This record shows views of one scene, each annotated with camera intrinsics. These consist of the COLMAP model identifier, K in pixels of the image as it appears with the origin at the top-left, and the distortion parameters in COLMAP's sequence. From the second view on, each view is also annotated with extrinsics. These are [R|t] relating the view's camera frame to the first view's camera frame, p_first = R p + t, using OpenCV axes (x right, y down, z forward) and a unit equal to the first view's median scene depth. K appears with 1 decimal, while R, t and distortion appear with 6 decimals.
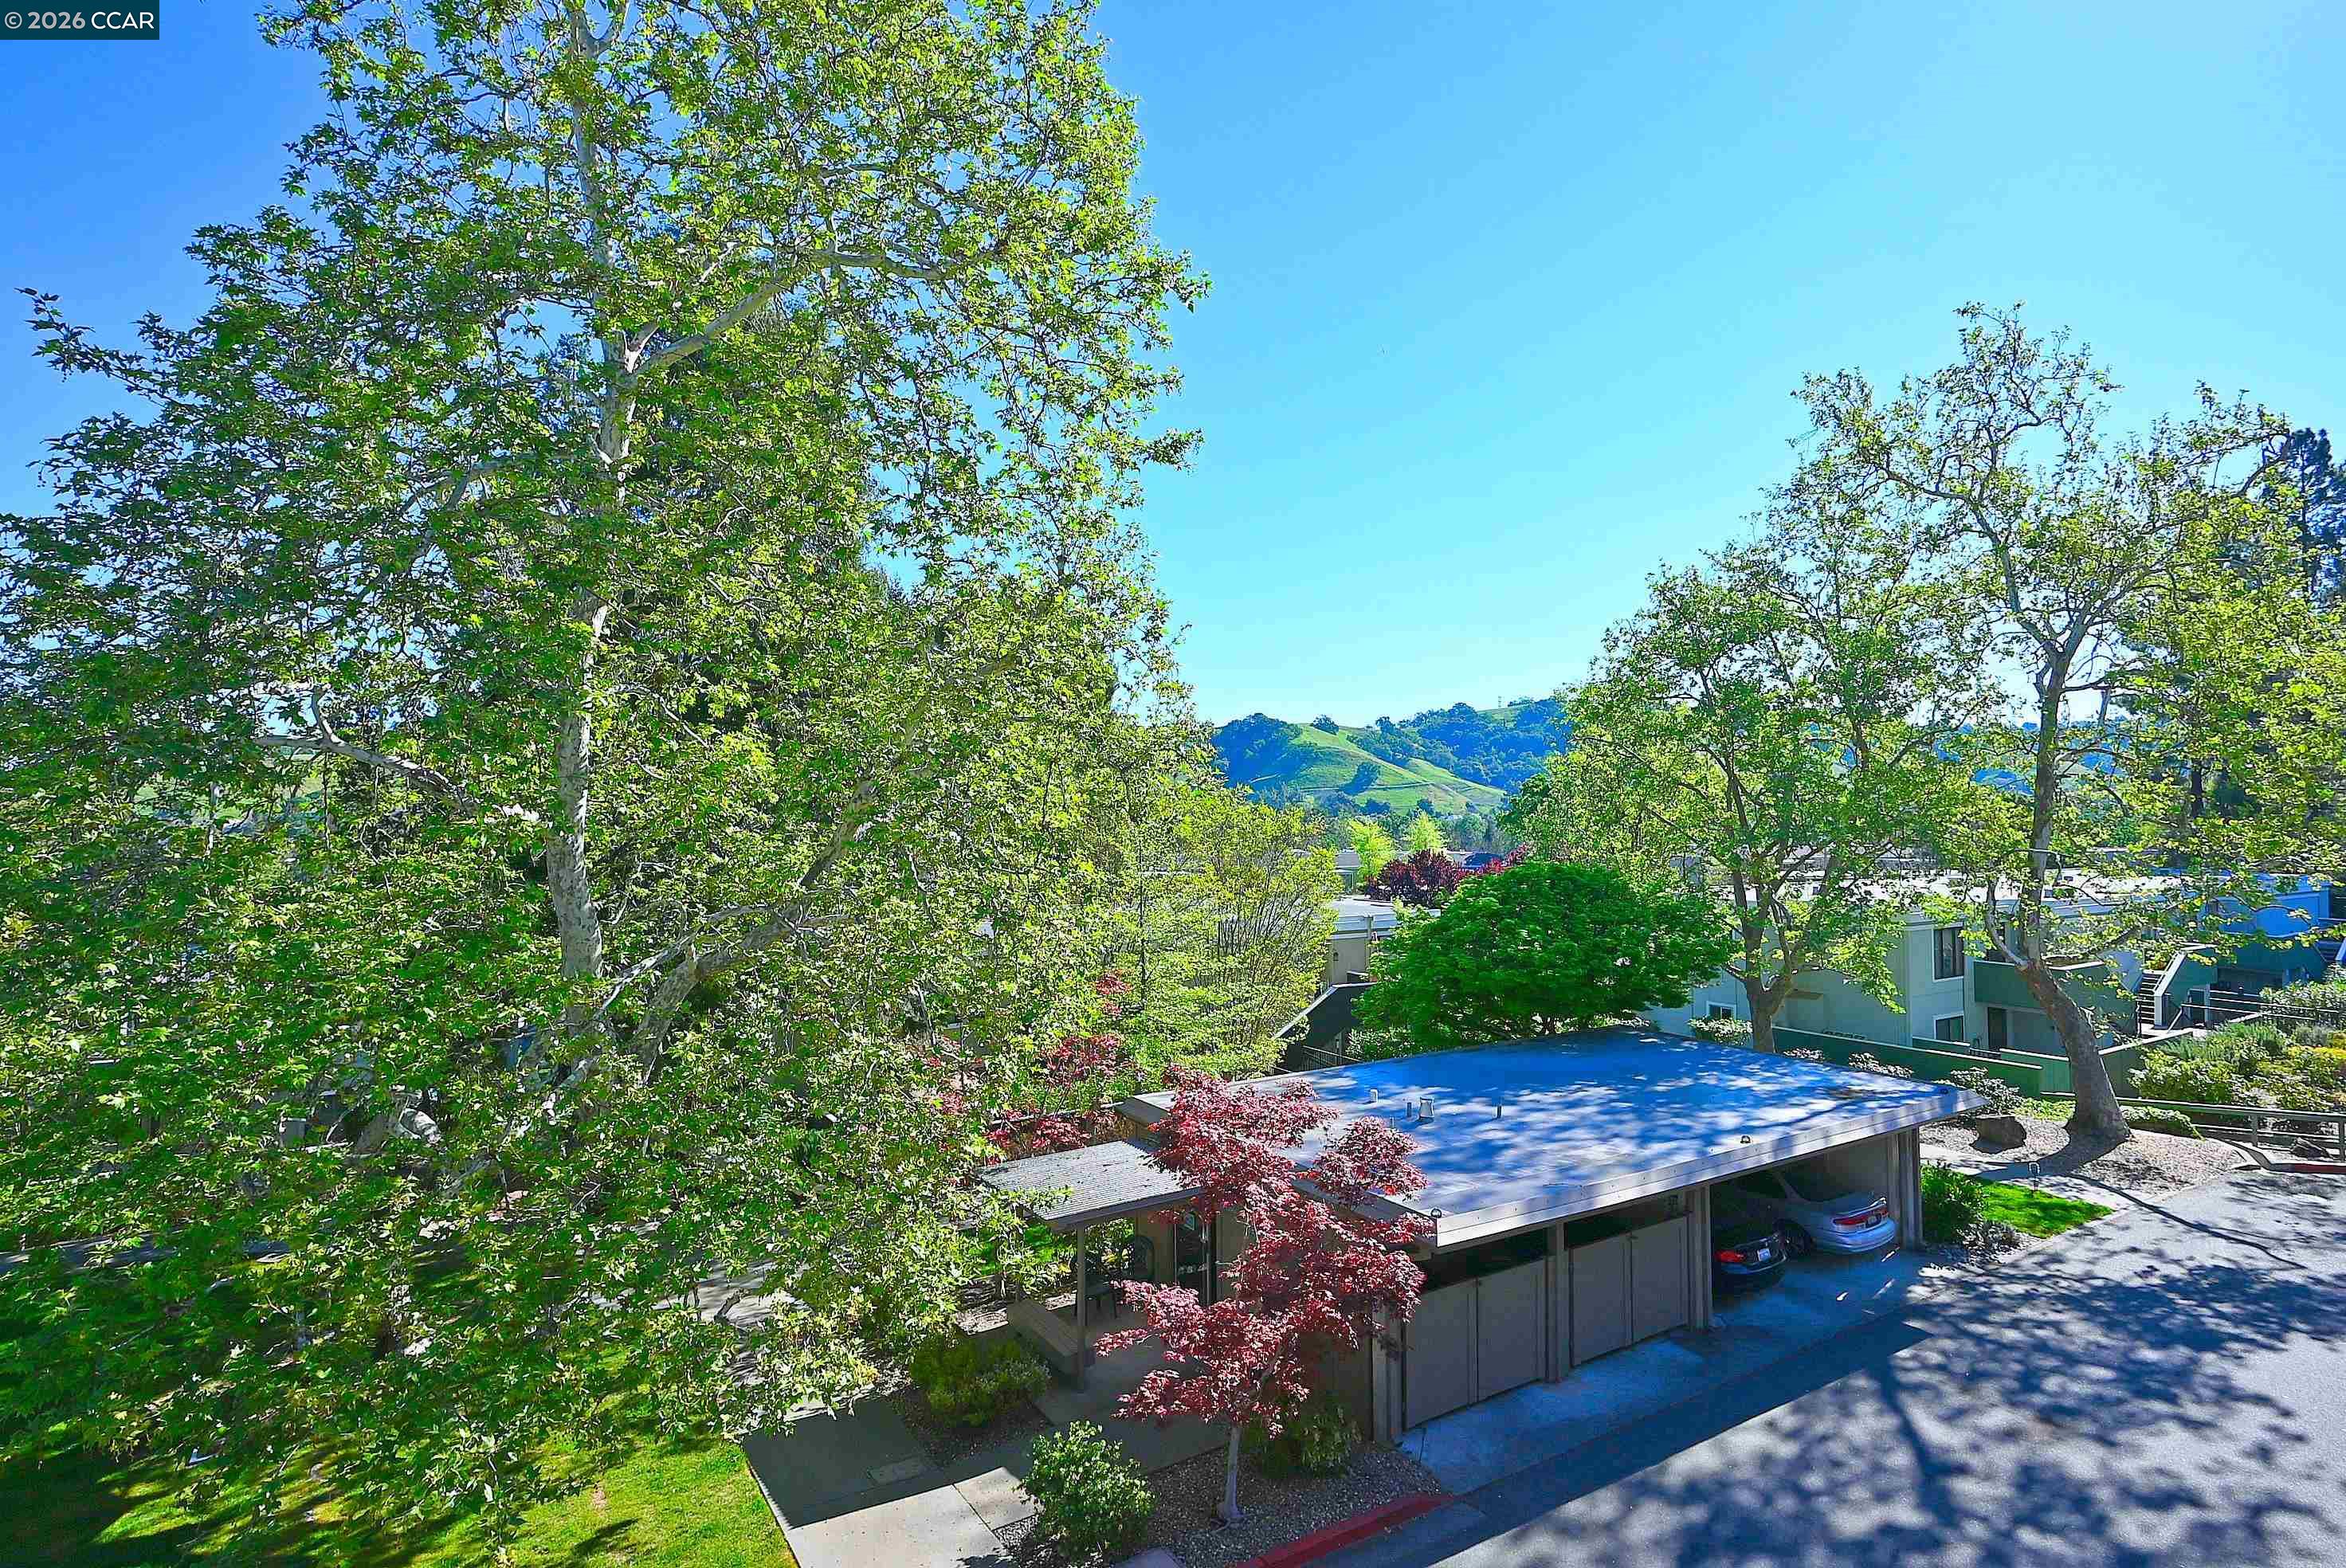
lens RADIAL K [[1151.6, 0, 1172.3], [0, 1151.6, 786.5], [0, 0, 1]] dist [-0.004004, 0.001379]
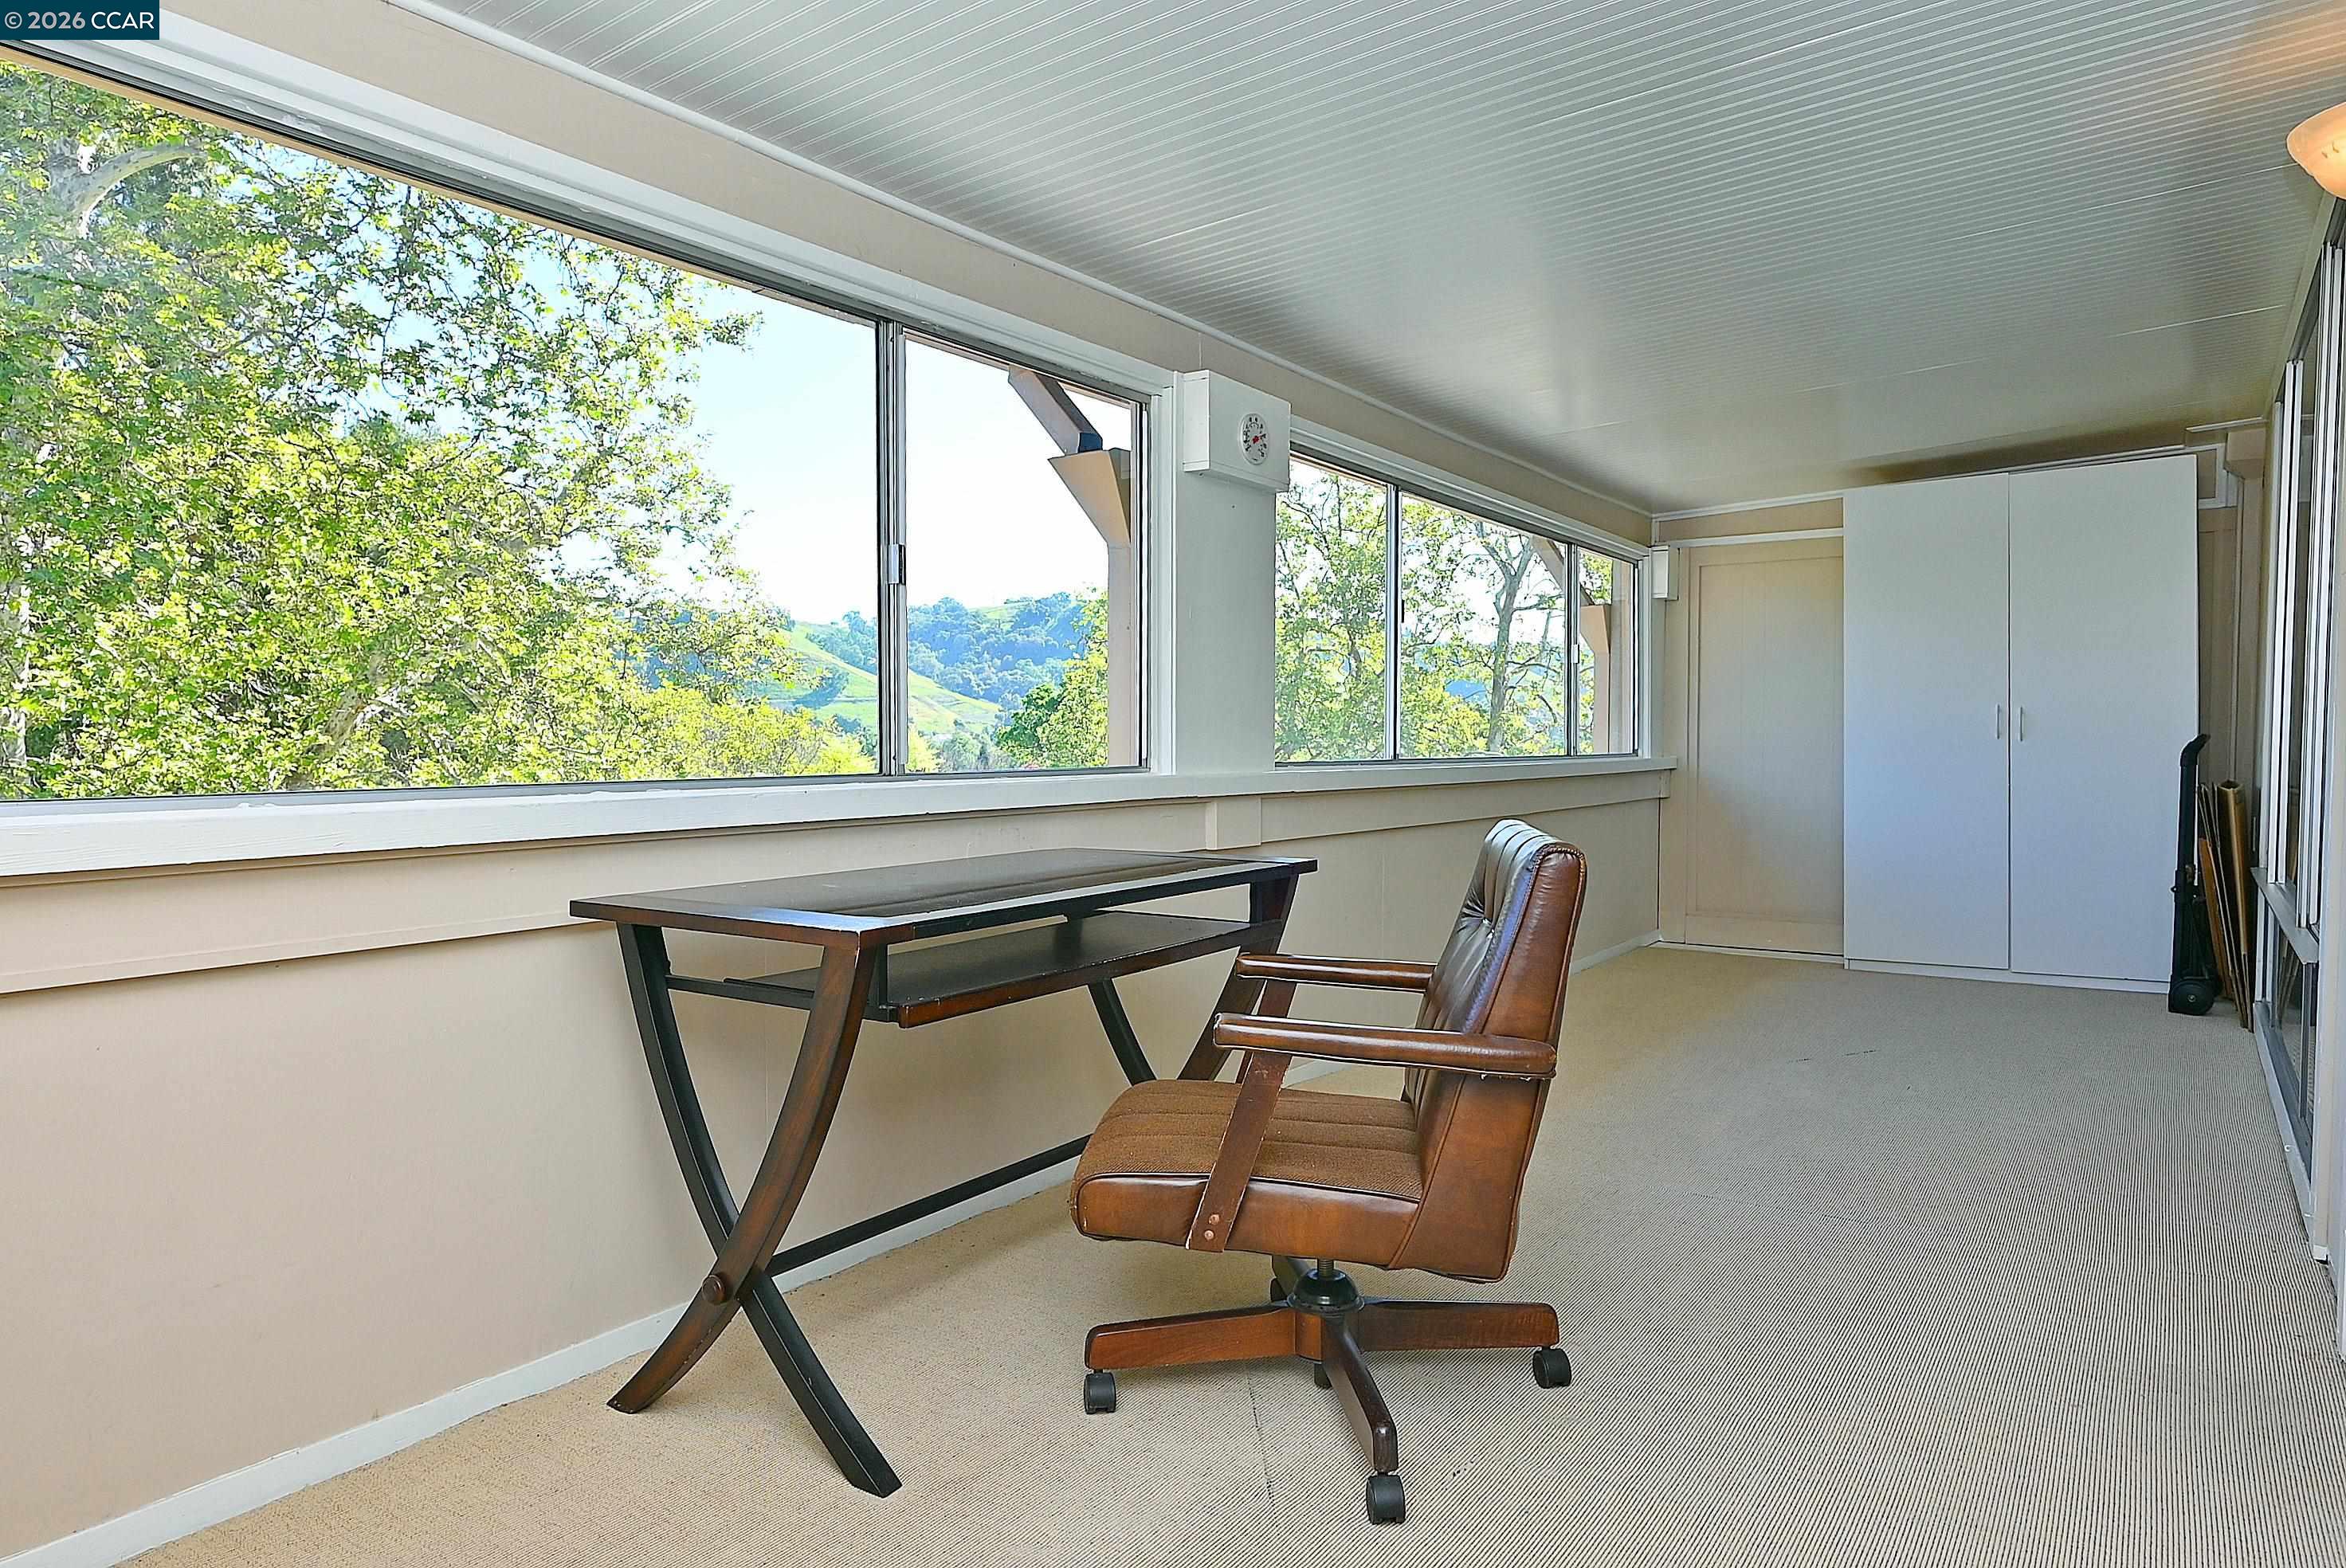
lens RADIAL K [[1421.7, 0, 1173.0], [0, 1421.7, 784.0], [0, 0, 1]] dist [0.000993, 0.000552]
pose [[0.920054, -0.010807, 0.391643, -0.062870], [-0.012536, 0.998296, 0.056999, 0.009775], [-0.391591, -0.057352, 0.918350, -0.133024]]
